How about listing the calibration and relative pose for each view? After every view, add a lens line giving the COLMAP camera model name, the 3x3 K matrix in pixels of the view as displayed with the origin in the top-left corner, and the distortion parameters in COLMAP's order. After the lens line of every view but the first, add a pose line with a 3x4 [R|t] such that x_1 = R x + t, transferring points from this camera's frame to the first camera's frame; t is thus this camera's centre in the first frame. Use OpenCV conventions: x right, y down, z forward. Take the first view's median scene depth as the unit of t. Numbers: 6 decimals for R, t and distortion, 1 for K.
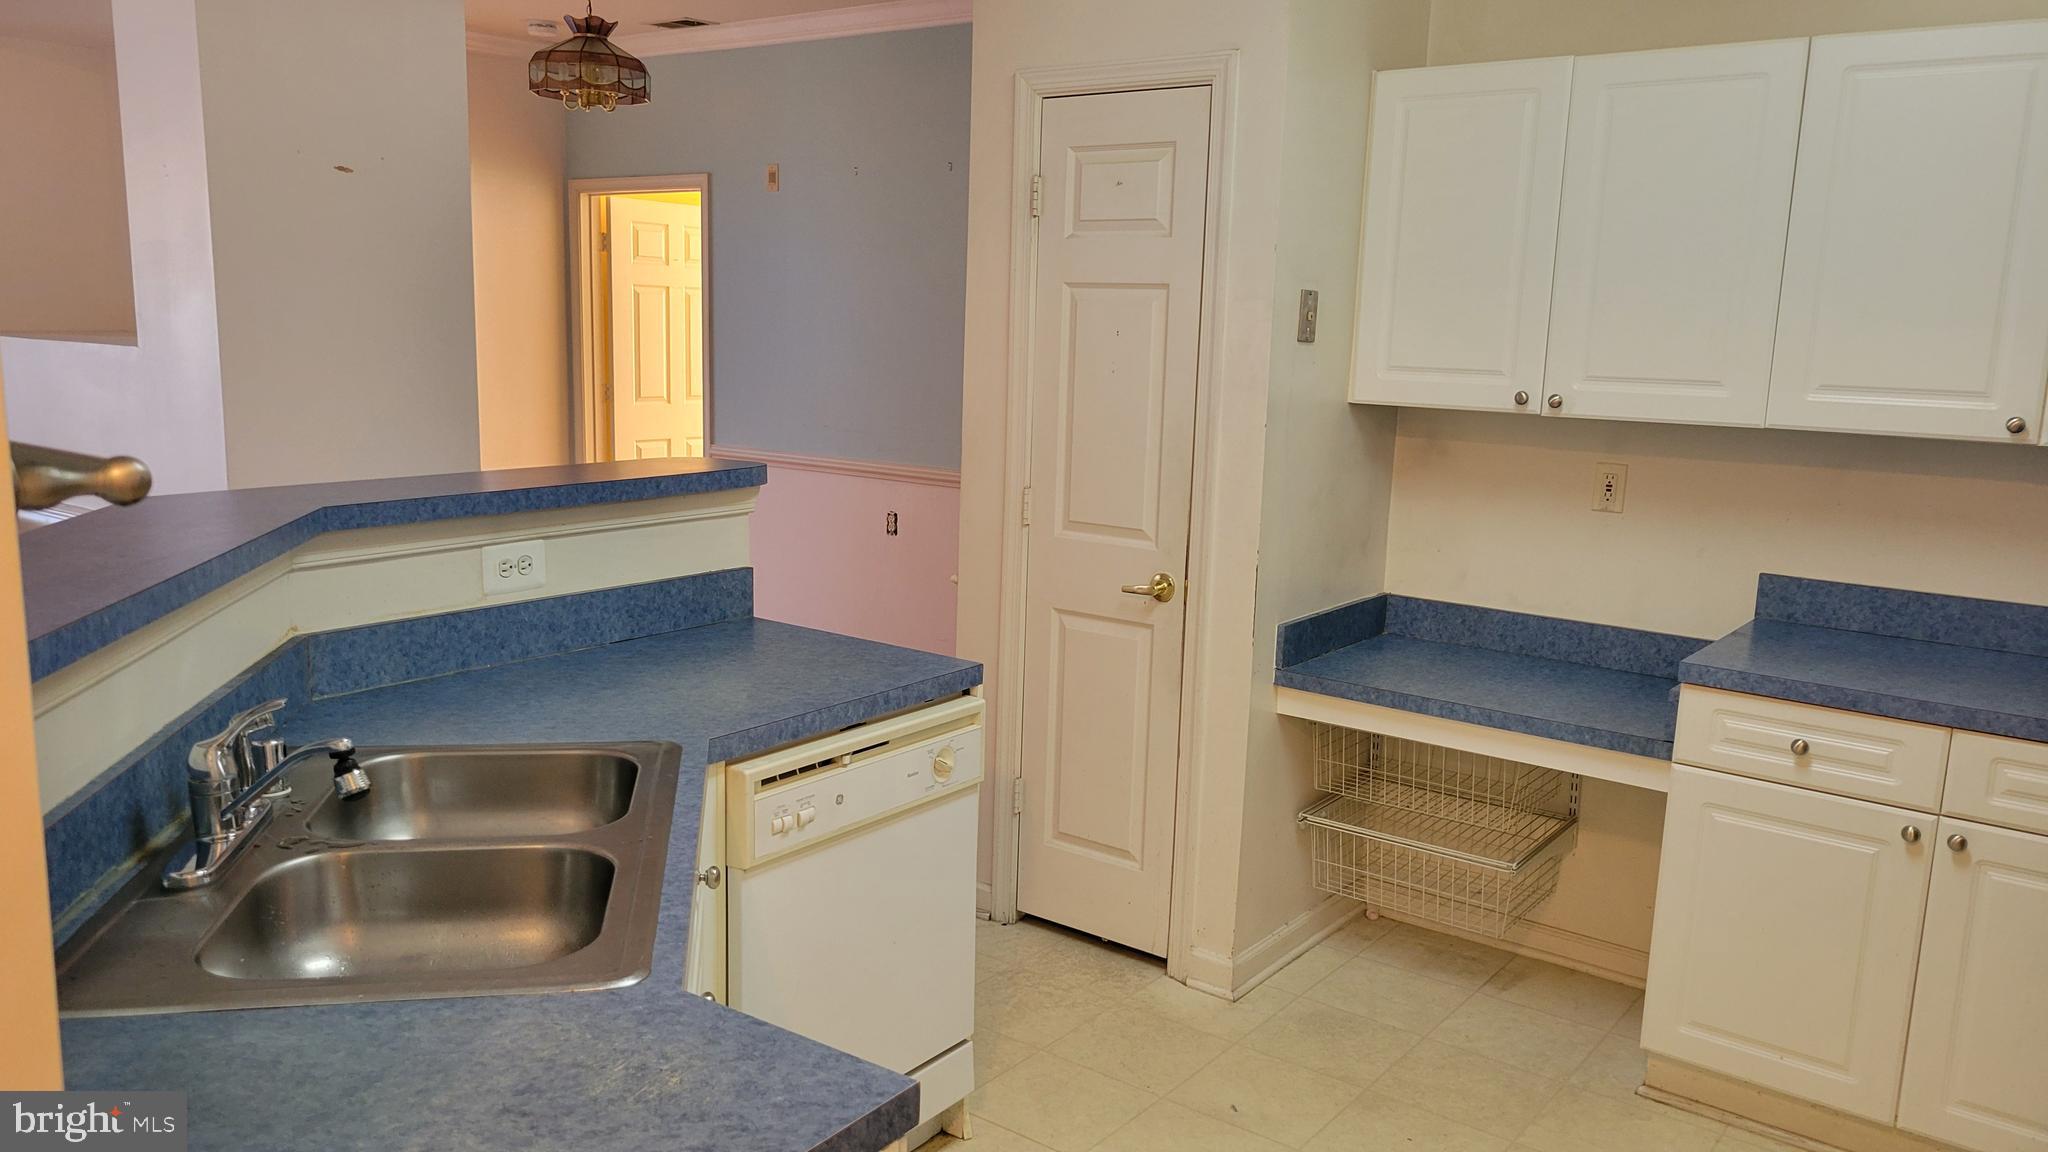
lens RADIAL K [[1533.1, 0, 998.0], [0, 1533.1, 583.2], [0, 0, 1]] dist [0.048015, -0.026845]
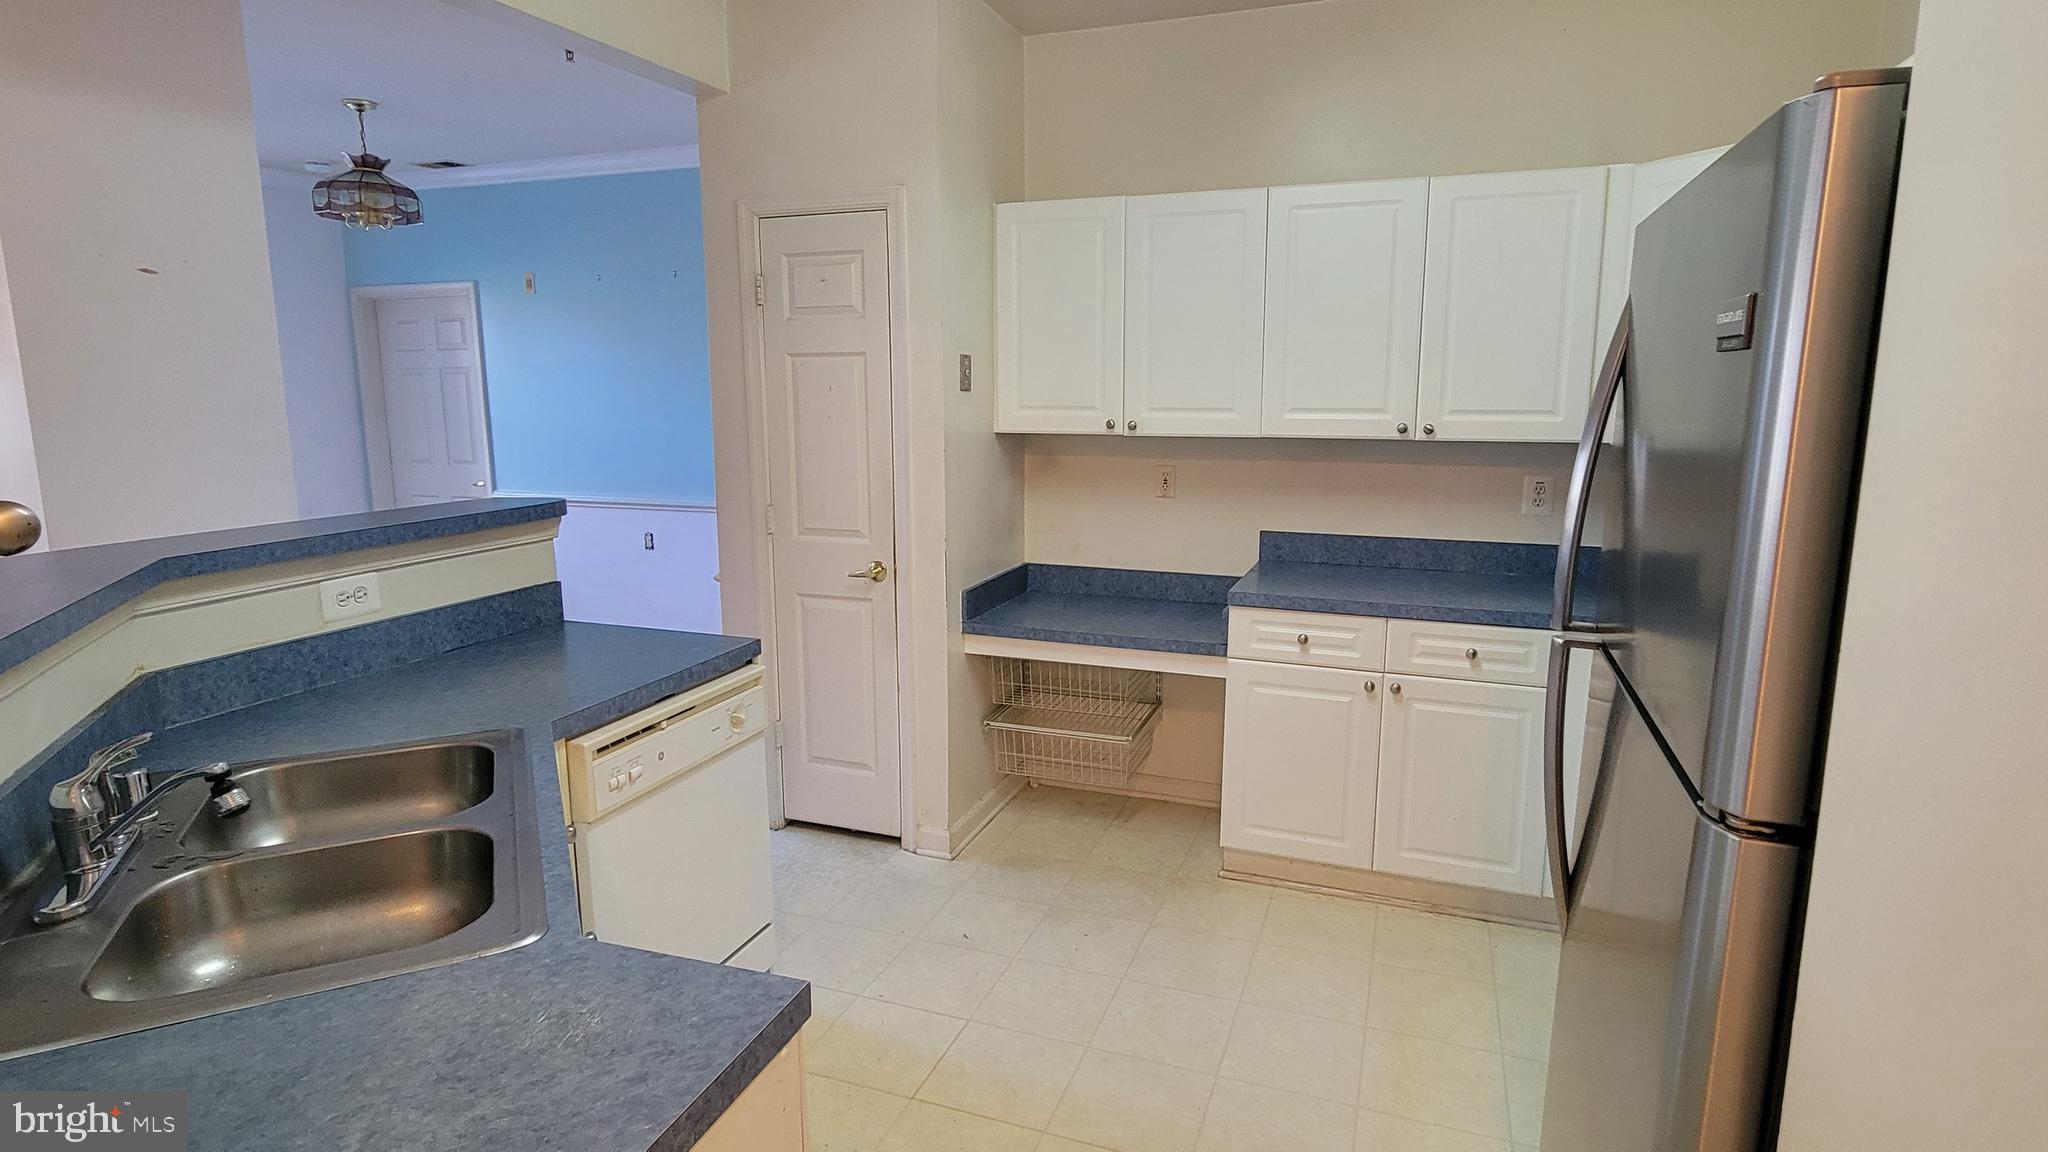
lens RADIAL K [[1056.7, 0, 1037.0], [0, 1056.7, 558.9], [0, 0, 1]] dist [0.000312, -0.001273]
pose [[0.952770, -0.077789, 0.293560, -0.045329], [0.080182, 0.996773, 0.003893, -0.000380], [-0.292916, 0.019829, 0.955933, 0.061399]]
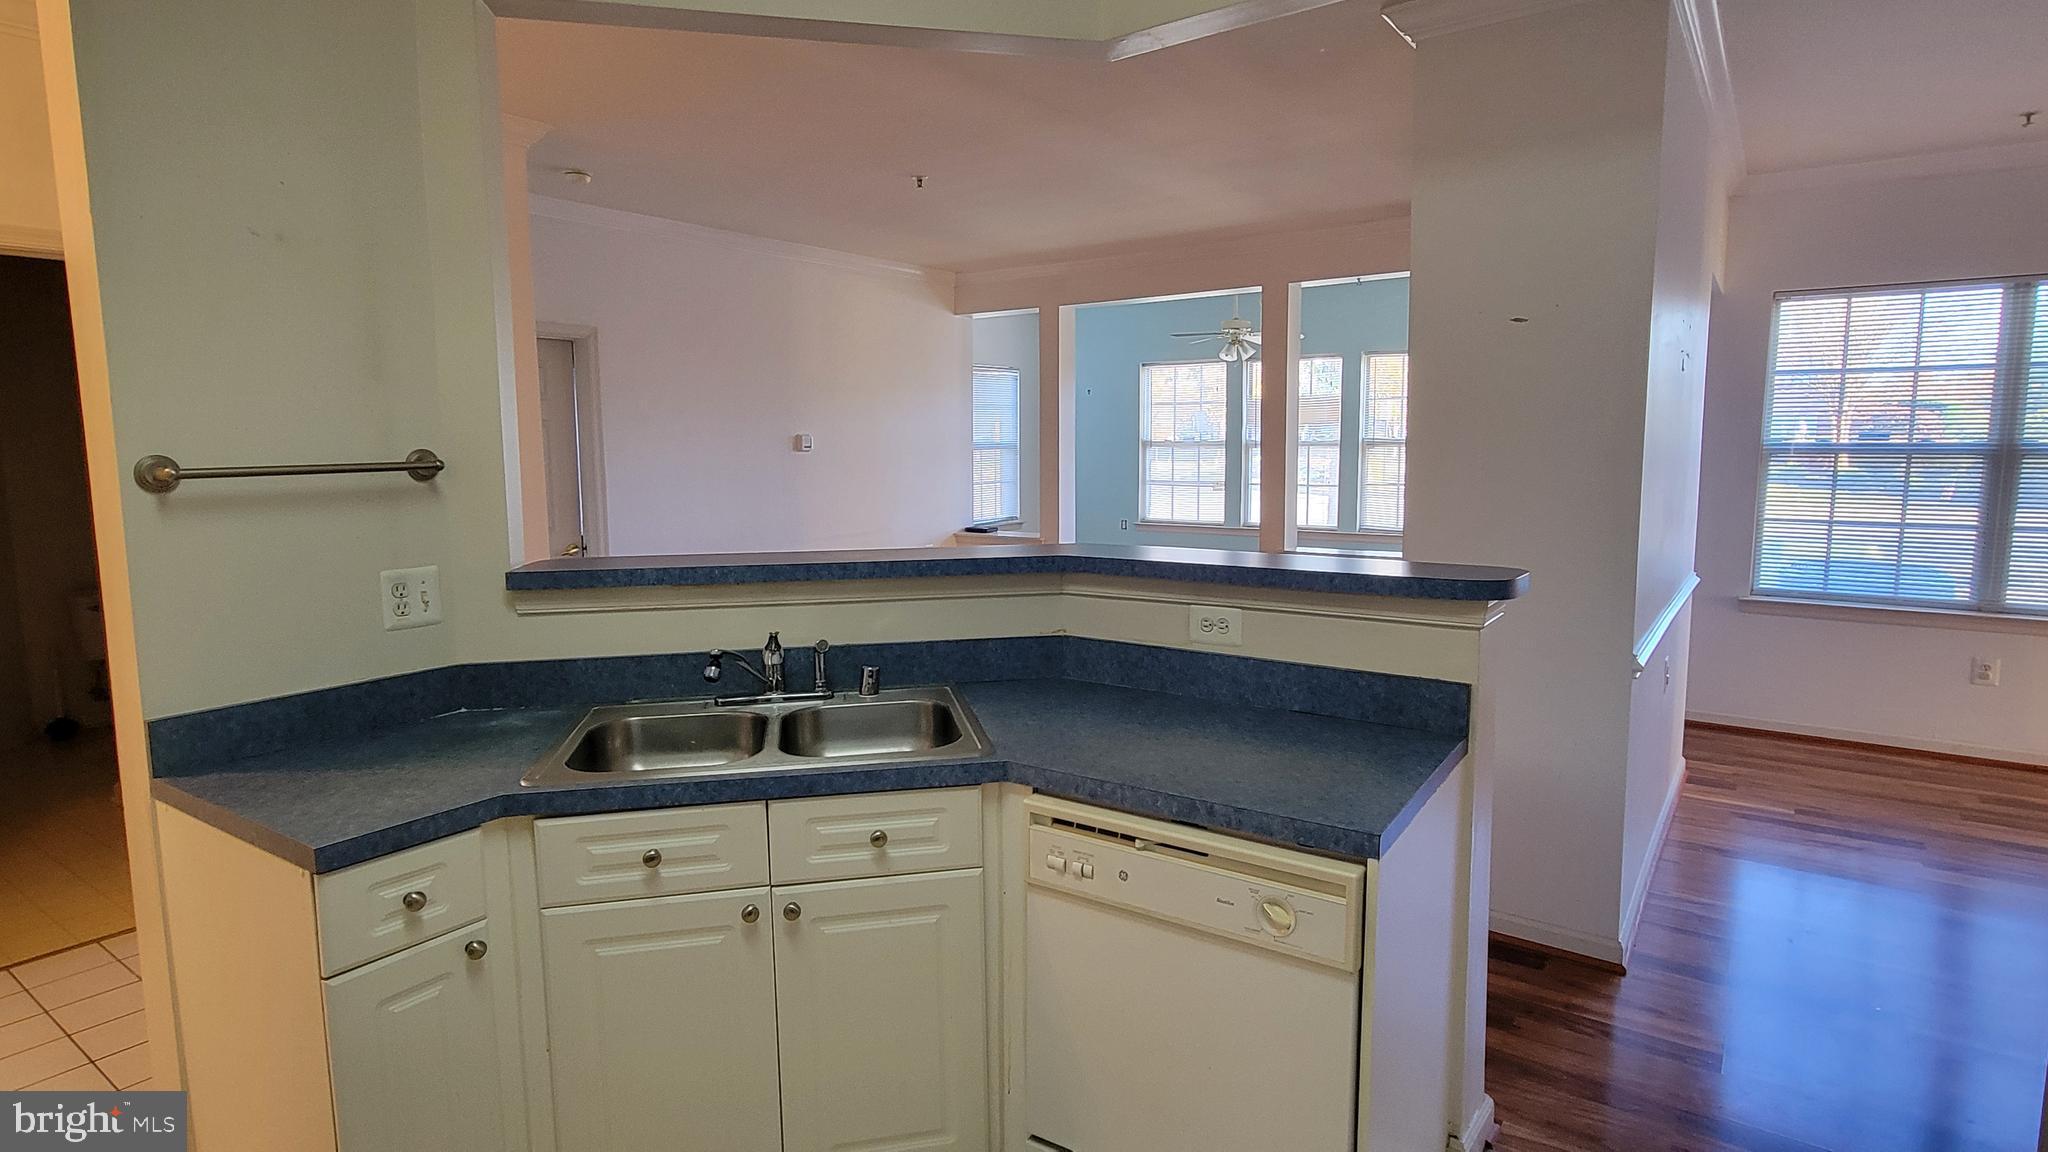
lens RADIAL K [[1056.7, 0, 1037.0], [0, 1056.7, 558.9], [0, 0, 1]] dist [0.000312, -0.001273]
pose [[0.050485, 0.090491, -0.994617, 0.531487], [-0.165767, 0.982832, 0.081005, -0.108377], [0.984872, 0.160786, 0.064619, 0.768929]]
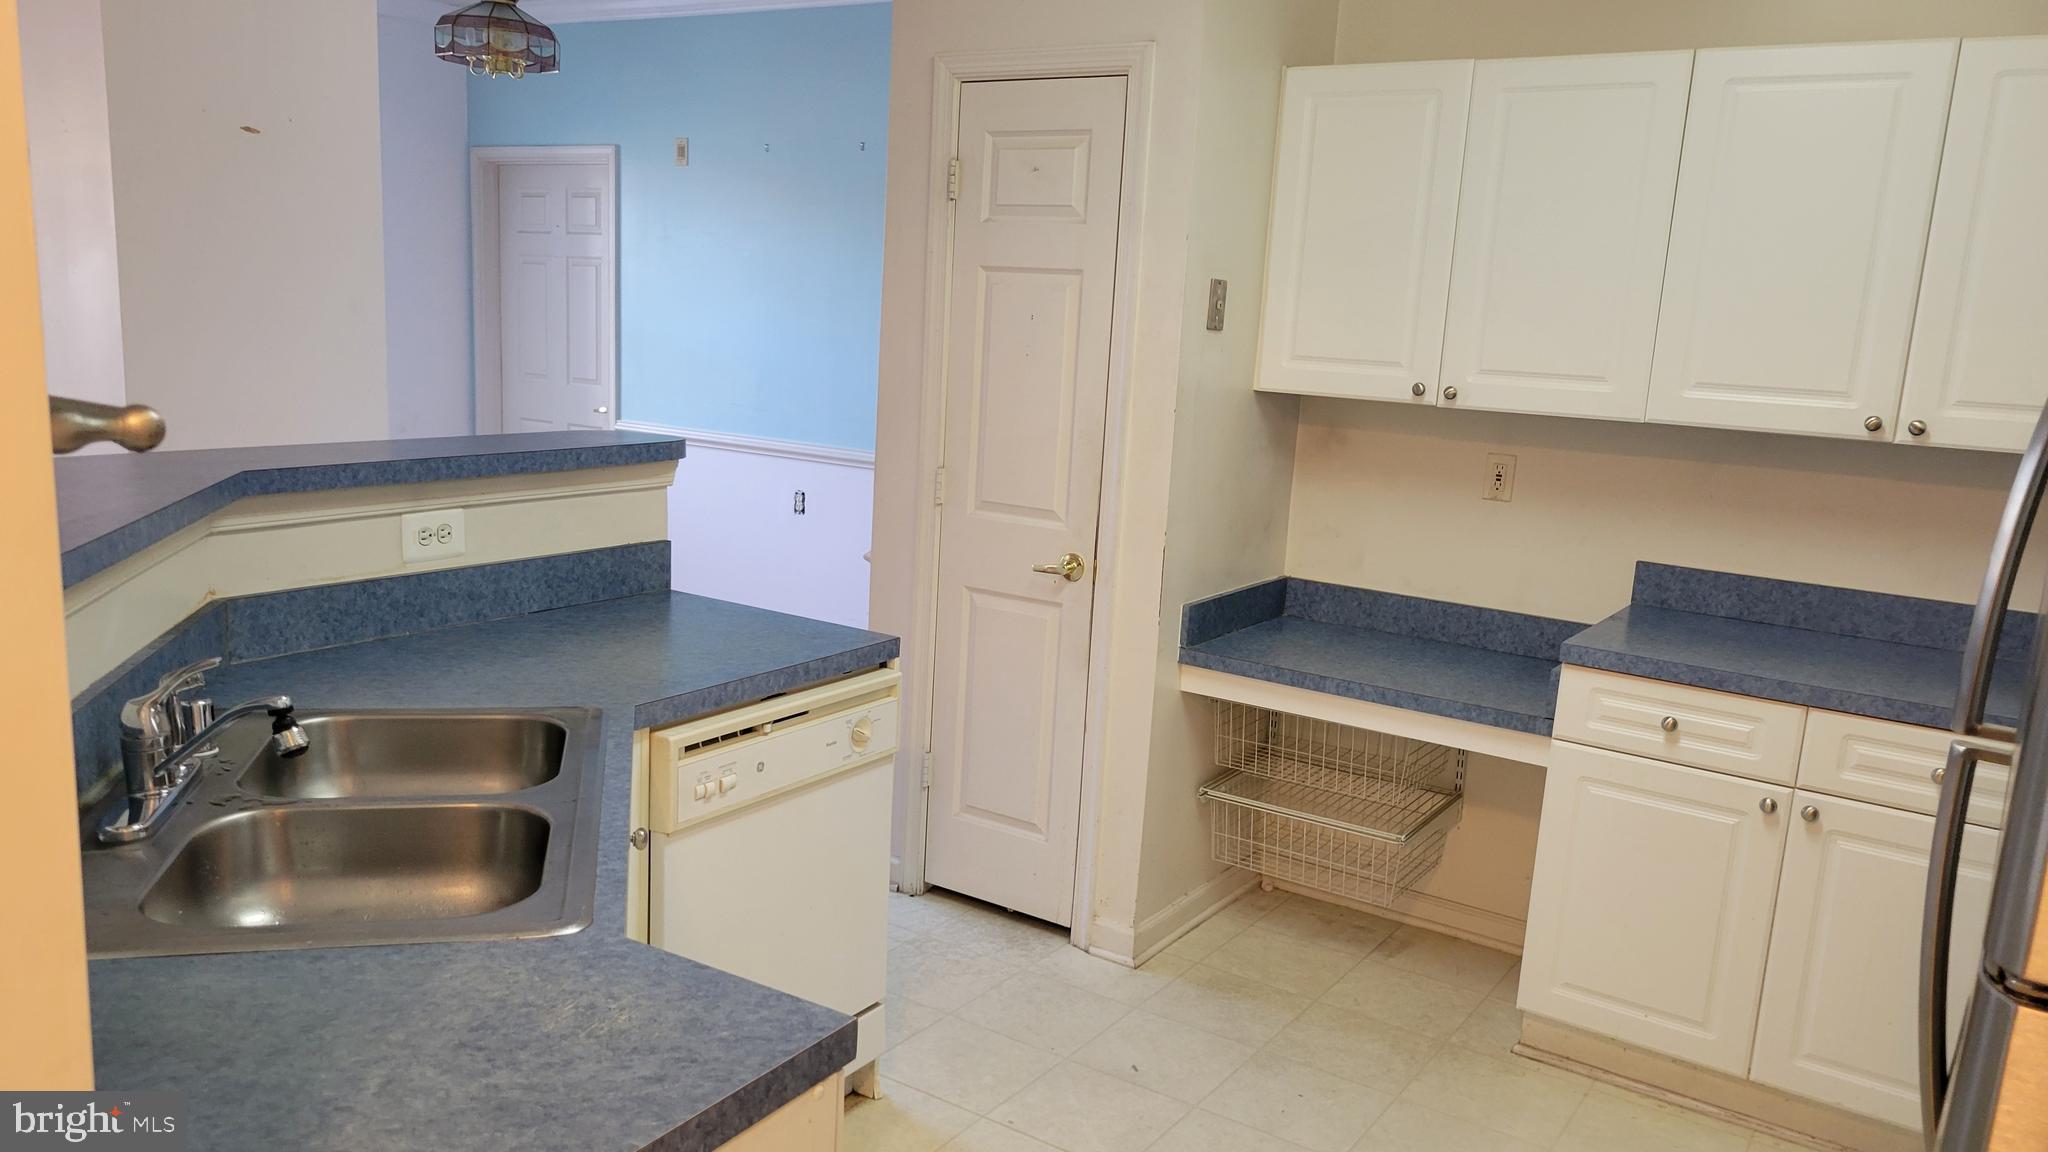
lens RADIAL K [[1535.5, 0, 992.1], [0, 1535.5, 599.2], [0, 0, 1]] dist [0.036542, 0.001193]
pose [[0.997979, 0.012692, 0.062265, -0.012770], [-0.013964, 0.999702, 0.020027, 0.005791], [-0.061993, -0.020856, 0.997859, -0.026254]]
